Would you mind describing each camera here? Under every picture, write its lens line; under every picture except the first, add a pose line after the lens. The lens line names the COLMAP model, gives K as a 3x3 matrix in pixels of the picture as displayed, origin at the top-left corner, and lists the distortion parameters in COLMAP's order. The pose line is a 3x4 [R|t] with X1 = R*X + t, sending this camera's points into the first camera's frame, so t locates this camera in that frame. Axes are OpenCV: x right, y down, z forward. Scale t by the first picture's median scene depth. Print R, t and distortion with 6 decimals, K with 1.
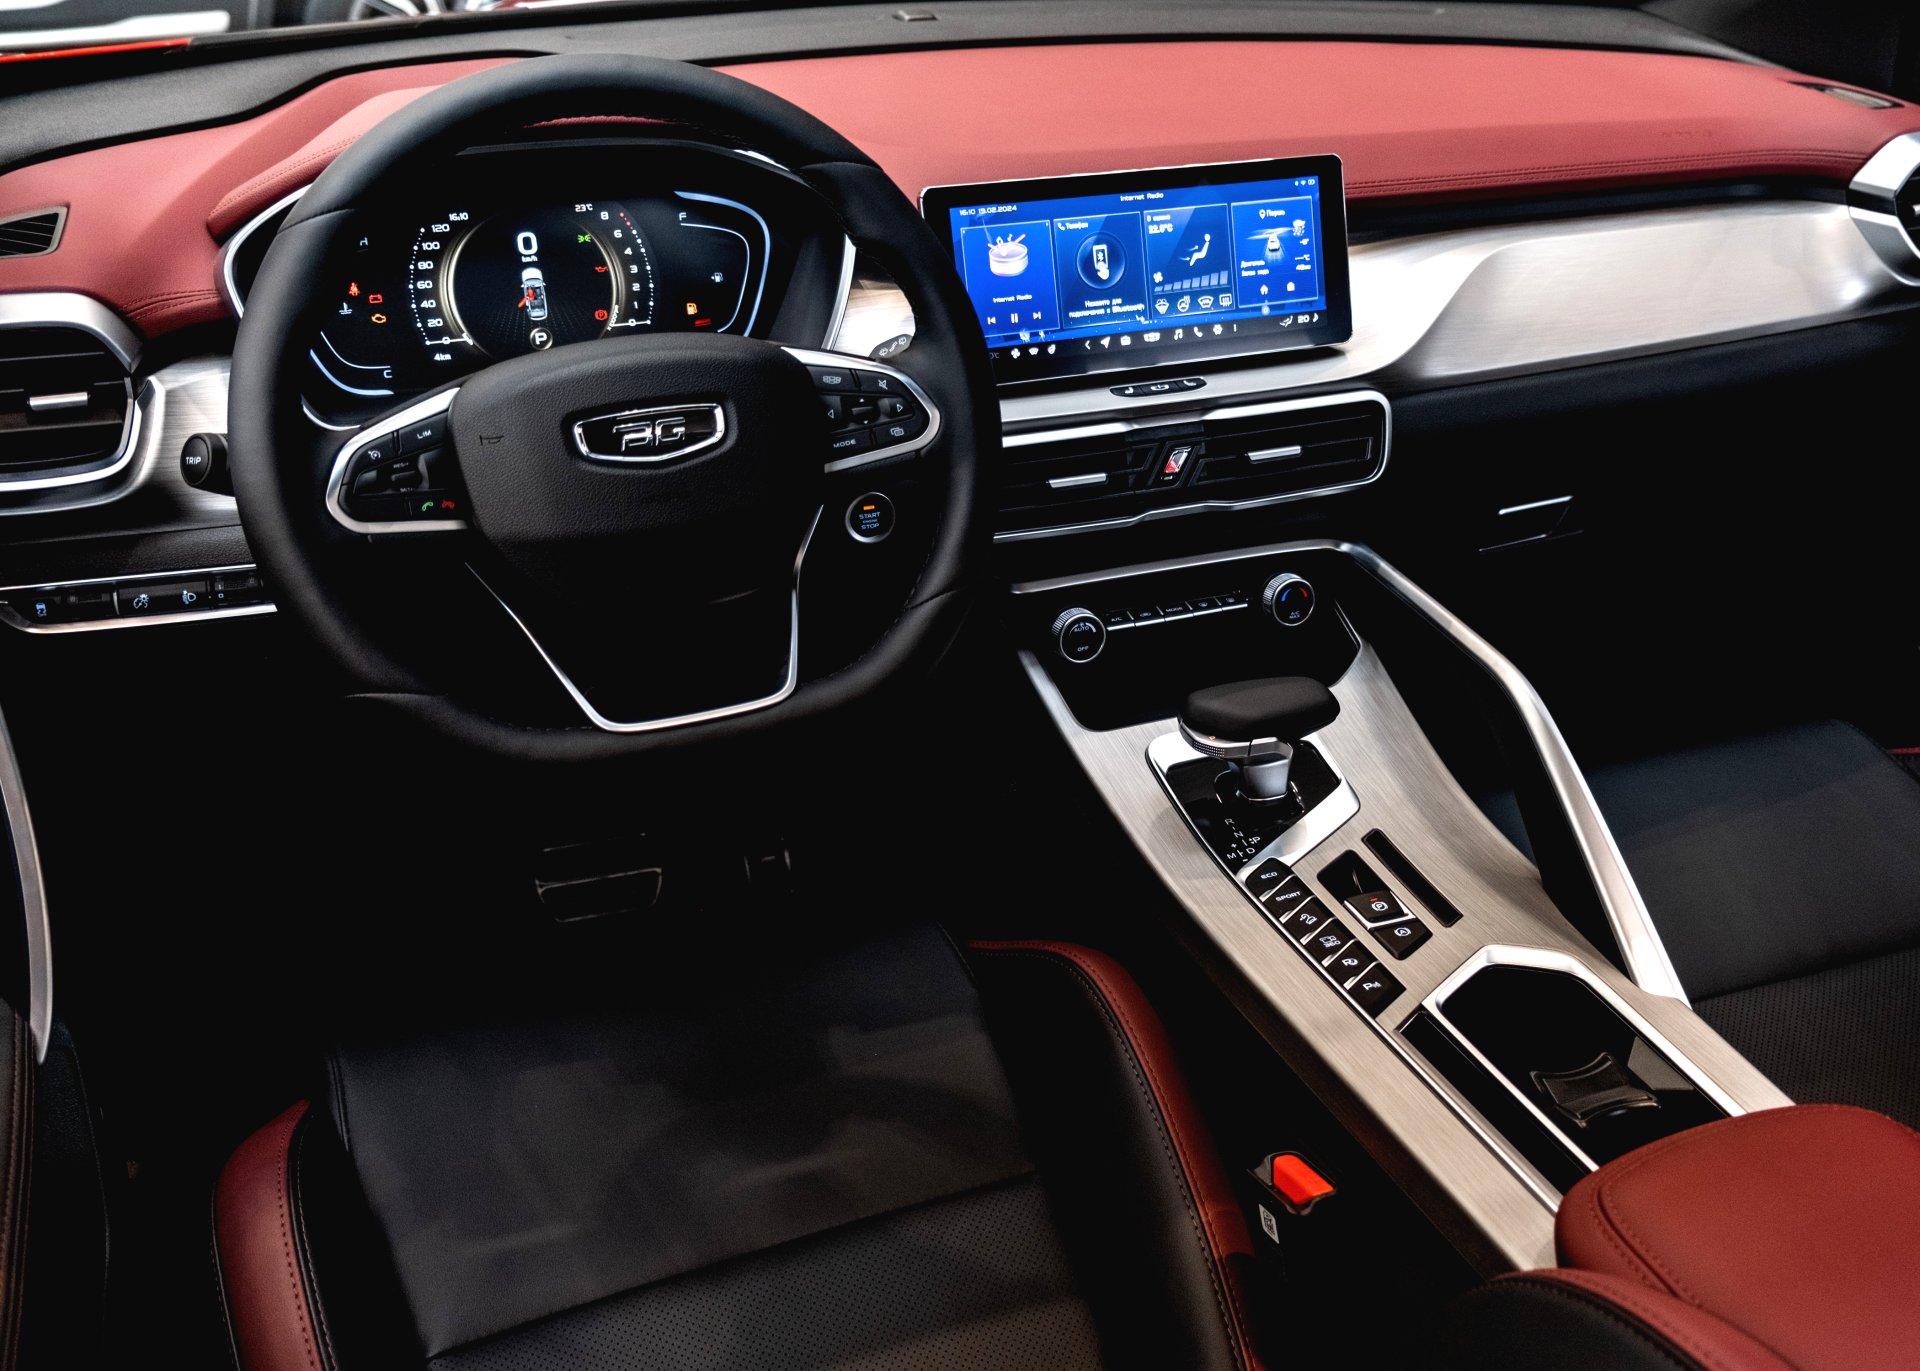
lens RADIAL K [[1986.8, 0, 1000.8], [0, 1986.8, 694.6], [0, 0, 1]] dist [0.017809, 0.000000]
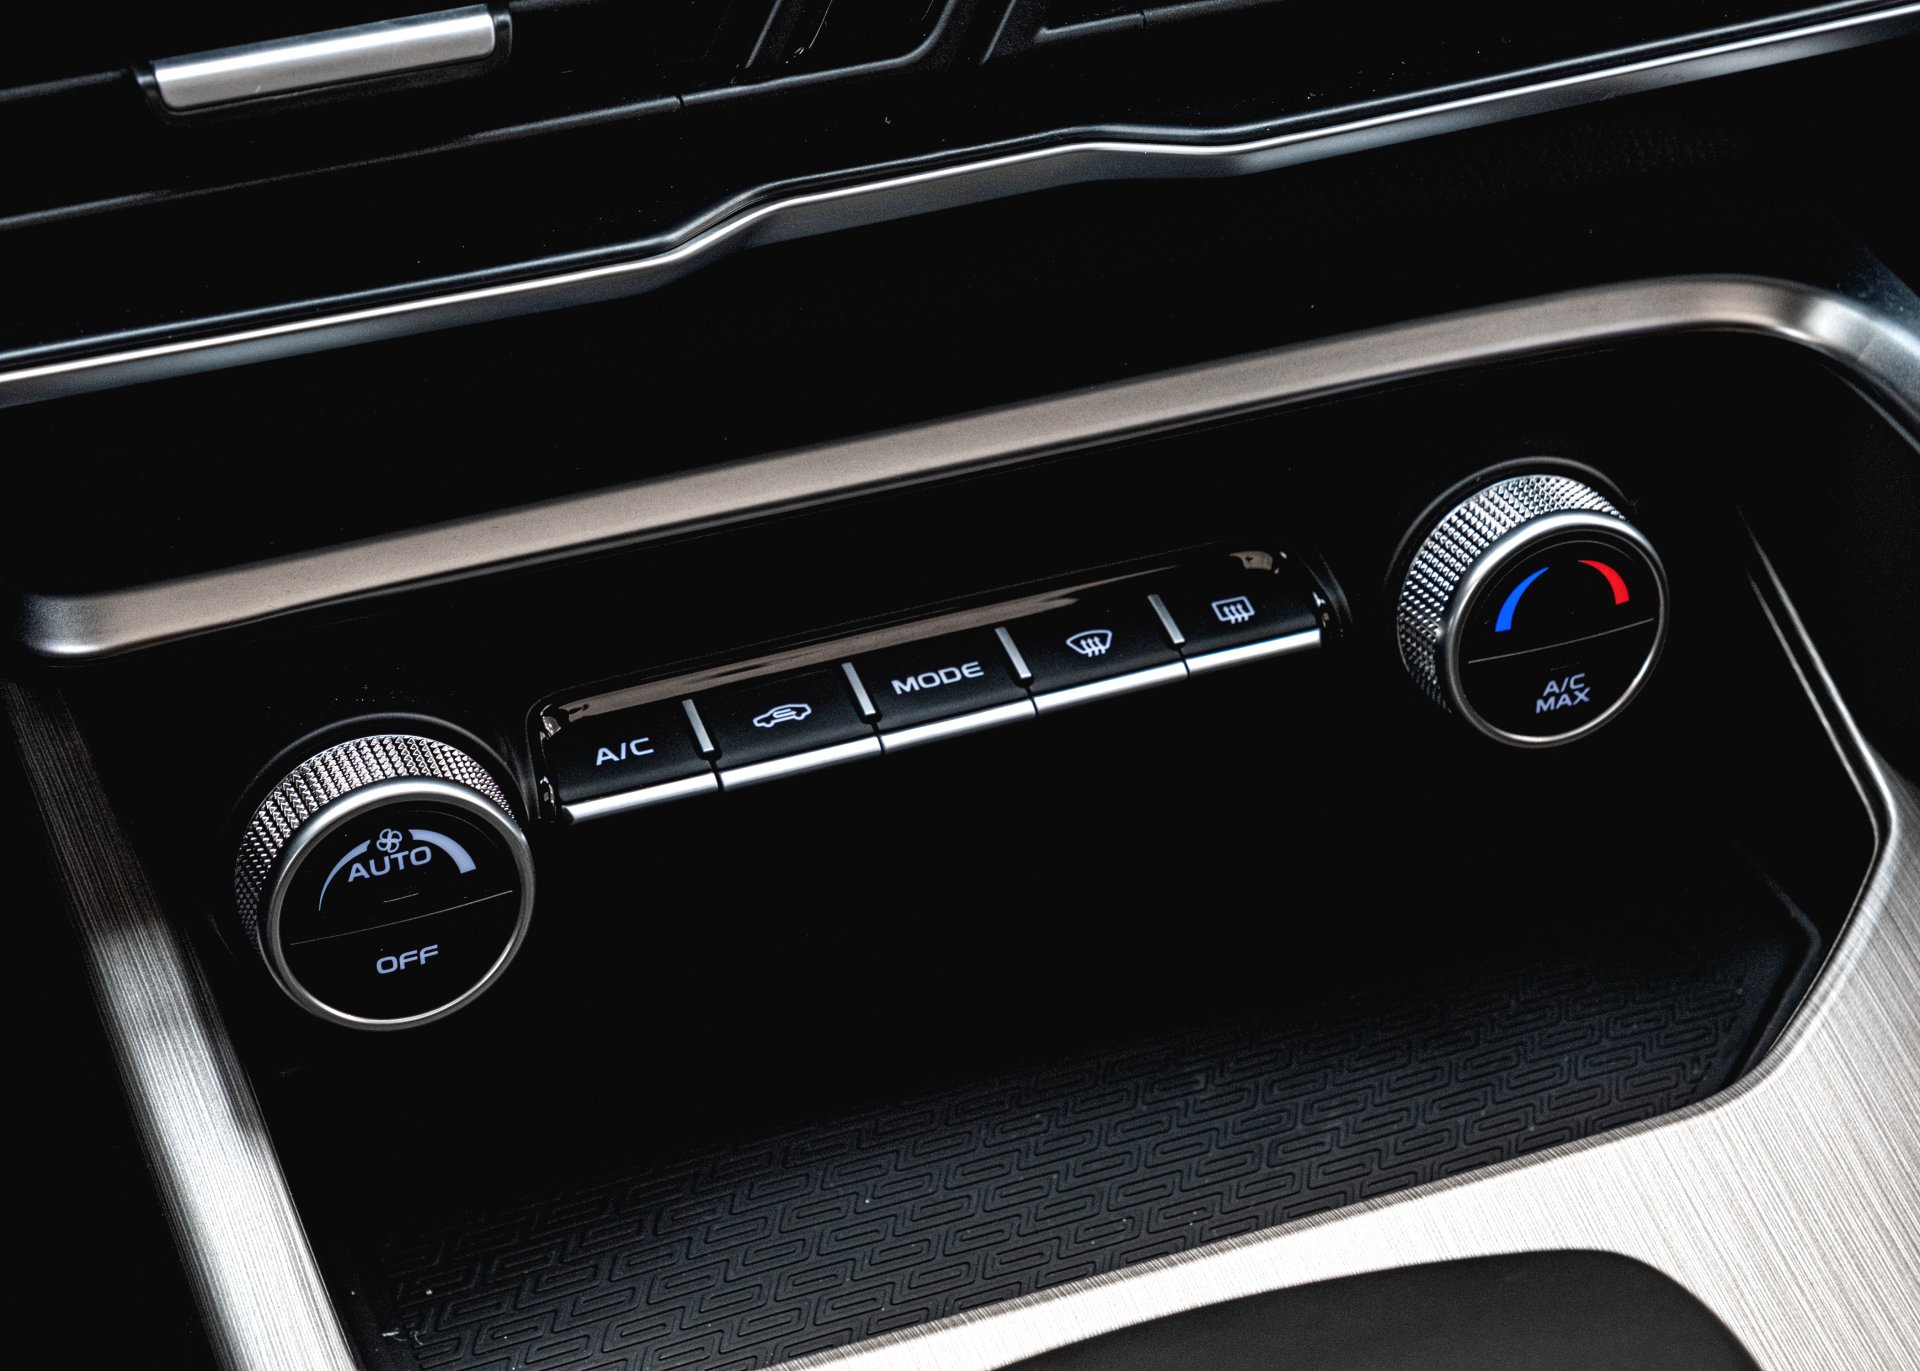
lens RADIAL K [[4307.2, 0, 957.7], [0, 4307.2, 683.3], [0, 0, 1]] dist [-0.027771, 0.000000]
pose [[0.999912, -0.002423, -0.013078, 0.102117], [0.004240, 0.990036, 0.140750, -0.109116], [0.012606, -0.140793, 0.989959, 0.632711]]
